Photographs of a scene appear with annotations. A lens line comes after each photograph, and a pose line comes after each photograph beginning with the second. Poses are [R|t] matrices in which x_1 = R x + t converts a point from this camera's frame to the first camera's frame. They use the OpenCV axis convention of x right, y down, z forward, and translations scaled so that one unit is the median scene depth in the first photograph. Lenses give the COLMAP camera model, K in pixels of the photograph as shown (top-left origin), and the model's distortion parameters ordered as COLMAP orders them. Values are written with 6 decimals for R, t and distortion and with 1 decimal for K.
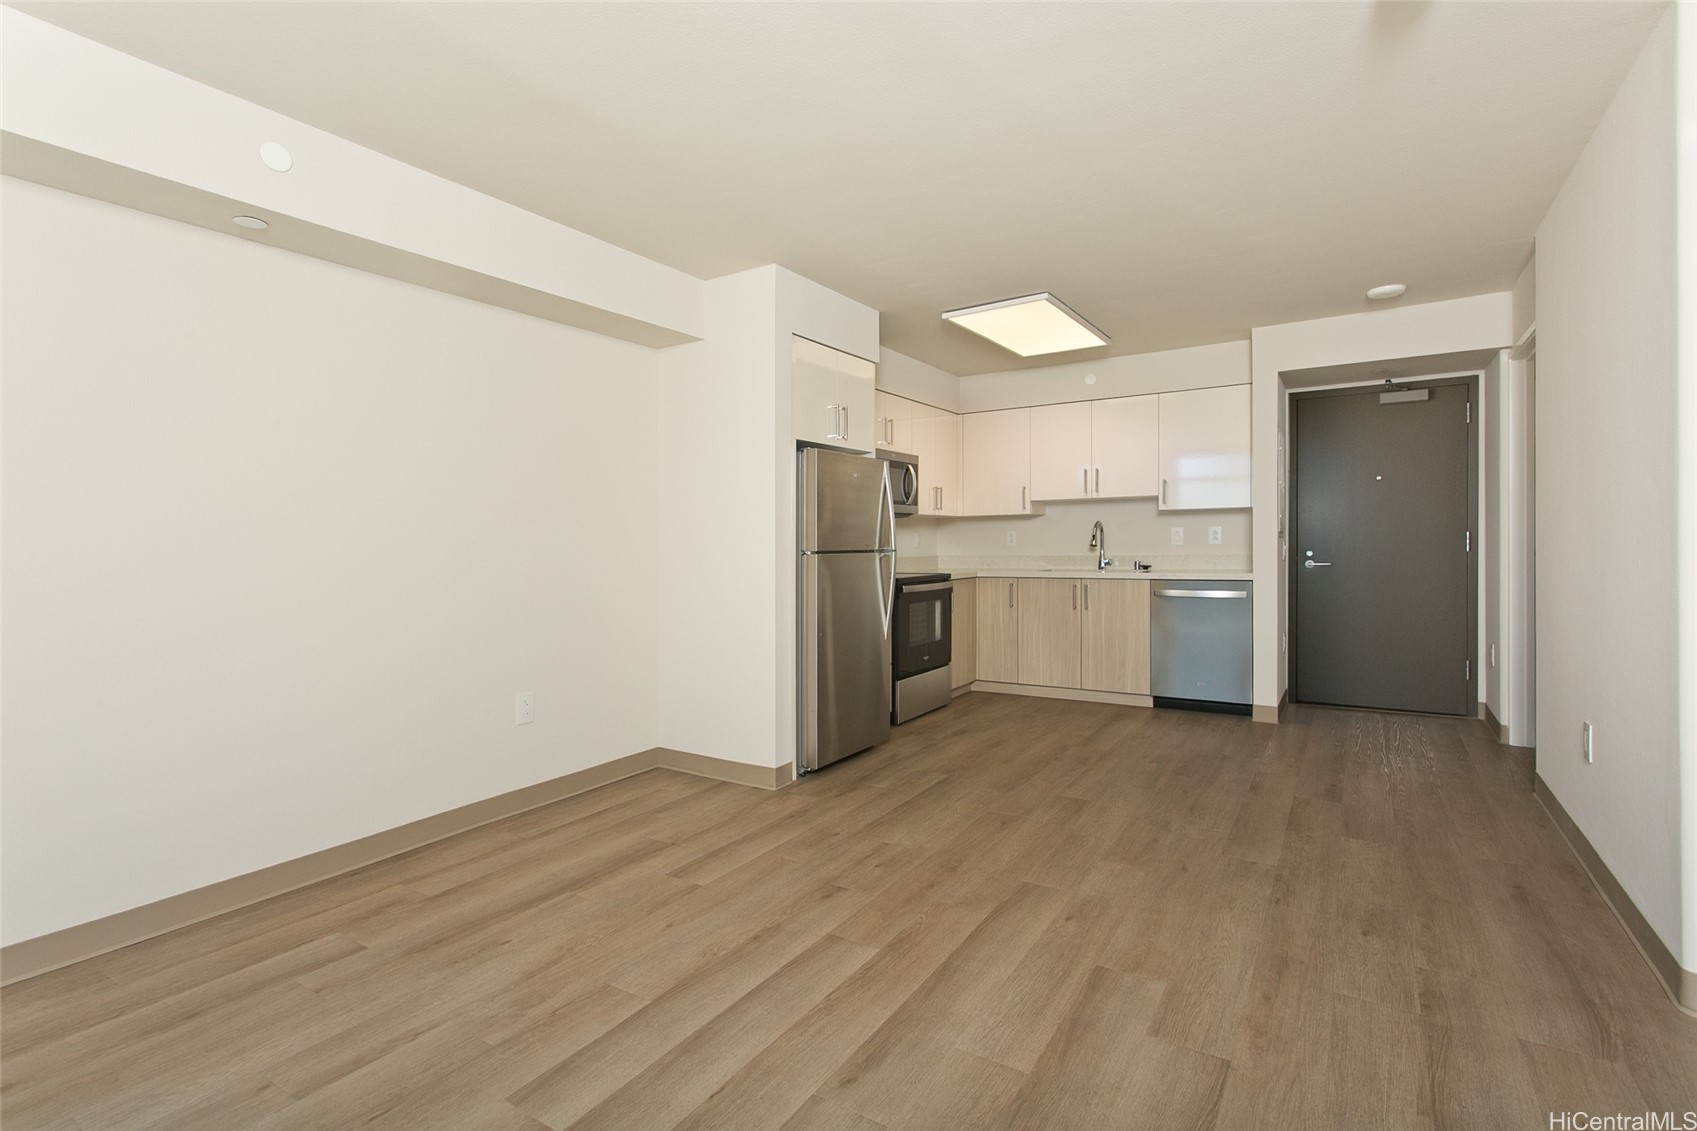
lens RADIAL K [[799.7, 0, 838.0], [0, 799.7, 557.9], [0, 0, 1]] dist [0.000518, -0.001415]
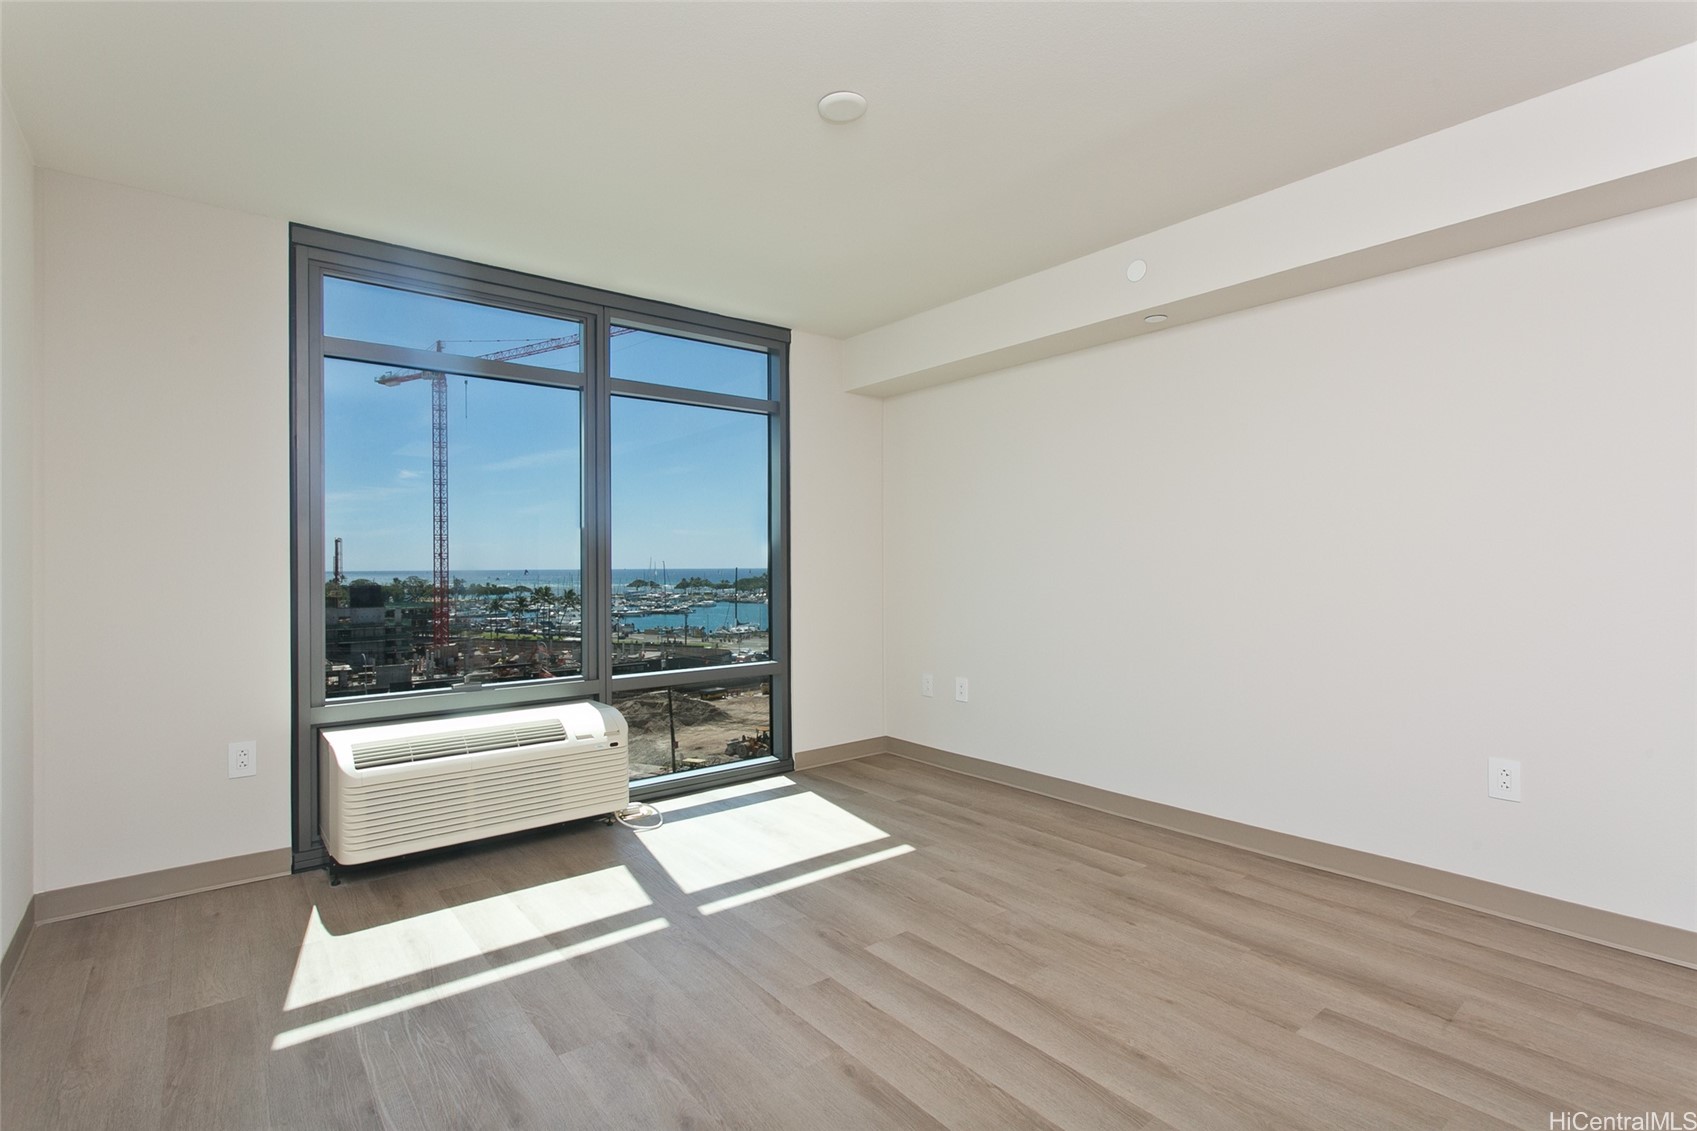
lens RADIAL K [[799.7, 0, 842.4], [0, 799.7, 561.1], [0, 0, 1]] dist [0.000518, -0.001415]
pose [[-0.310839, 0.011933, -0.950388, 1.466646], [-0.010051, 0.999824, 0.015841, -0.055910], [0.950410, 0.014476, -0.310664, 1.892687]]
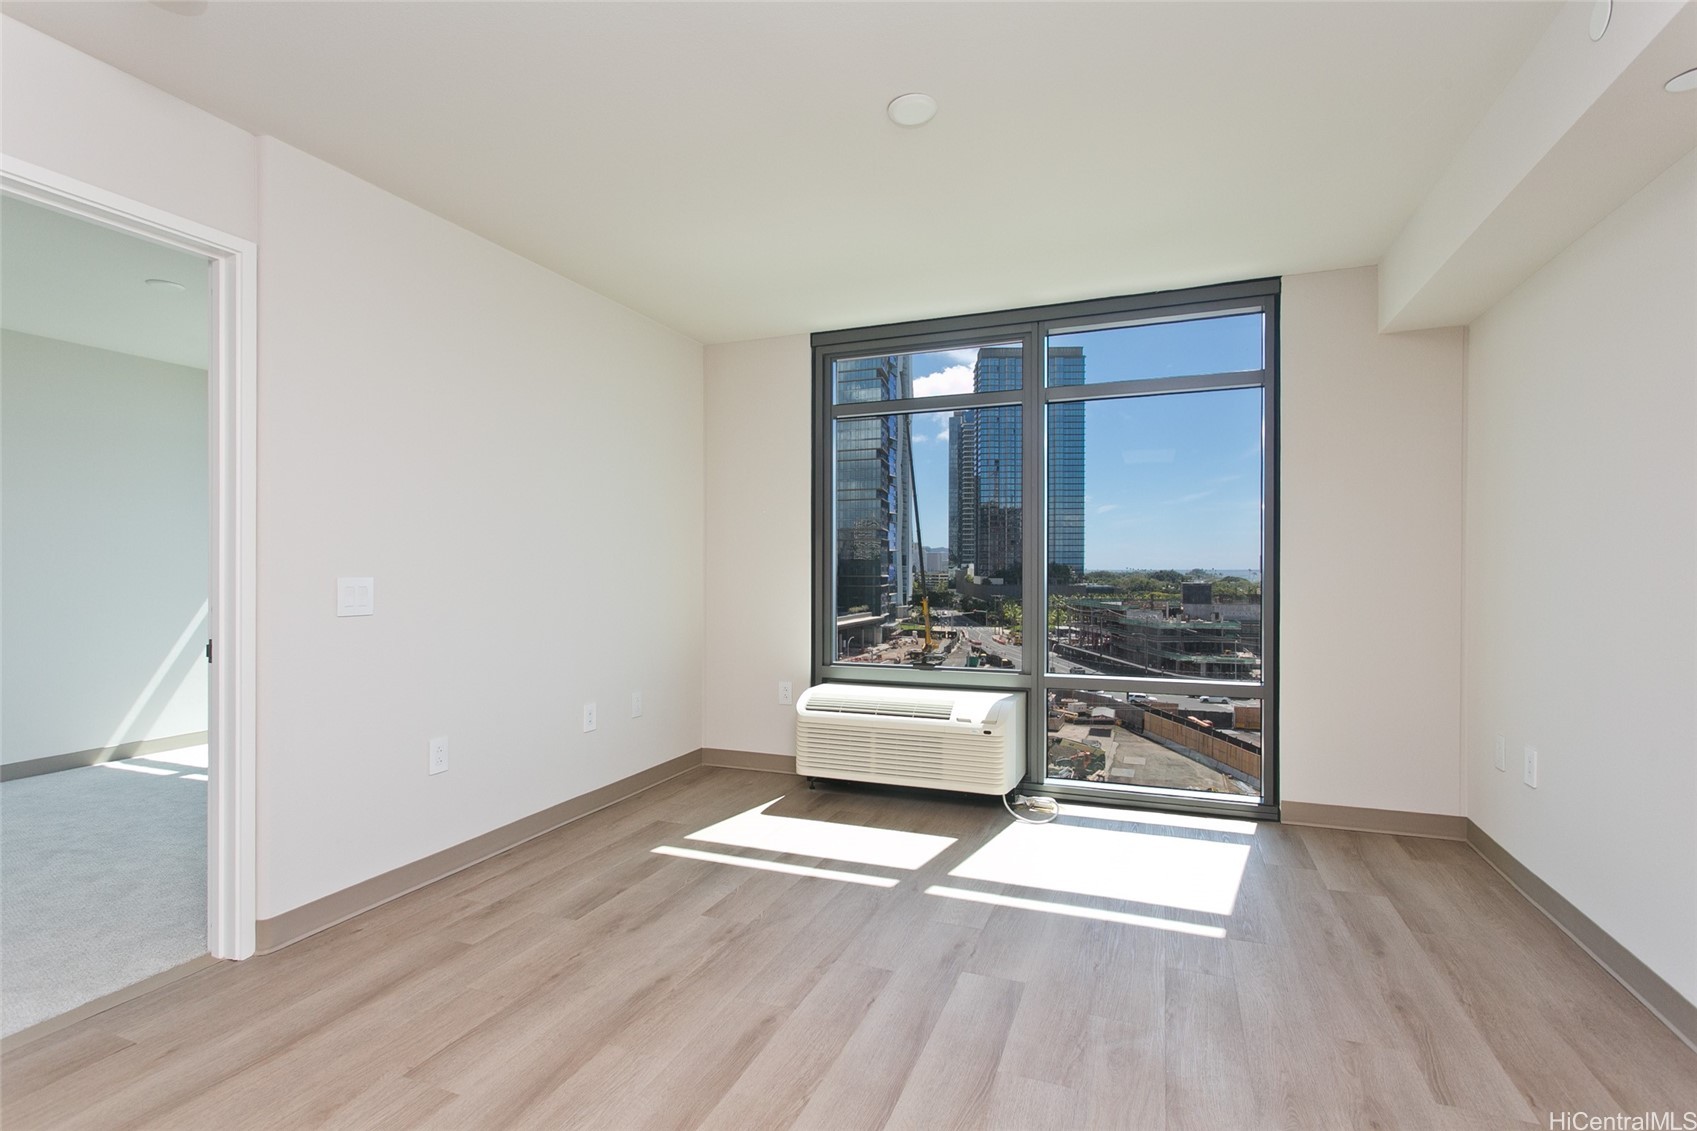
lens RADIAL K [[799.7, 0, 845.9], [0, 799.7, 568.0], [0, 0, 1]] dist [0.000518, -0.001415]
pose [[-0.978440, 0.017949, -0.205752, 0.192347], [0.013027, 0.999596, 0.025254, -0.074308], [0.206122, 0.022029, -0.978278, 3.143910]]
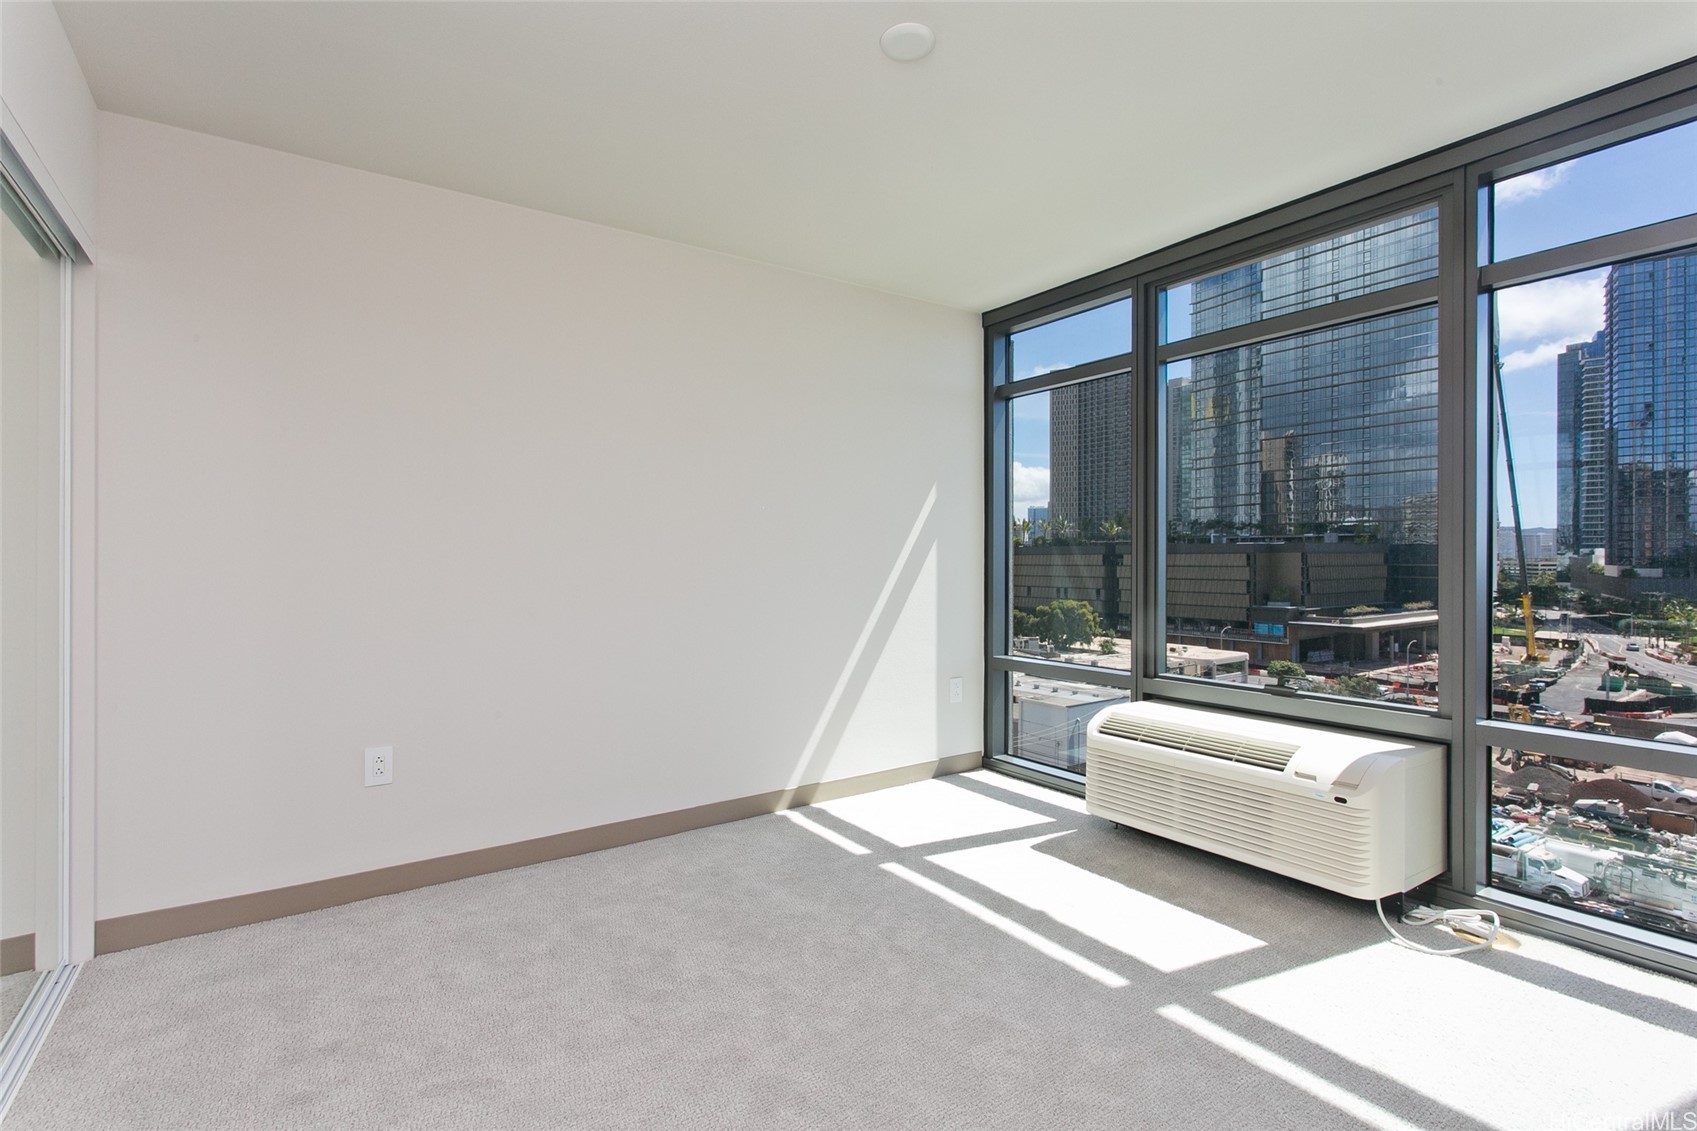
lens RADIAL K [[799.7, 0, 836.5], [0, 799.7, 555.7], [0, 0, 1]] dist [0.000518, -0.001415]
pose [[-0.921682, 0.015659, 0.387631, -0.568761], [0.023857, 0.999582, 0.016346, -0.063394], [-0.387213, 0.024313, -0.921670, 2.694818]]
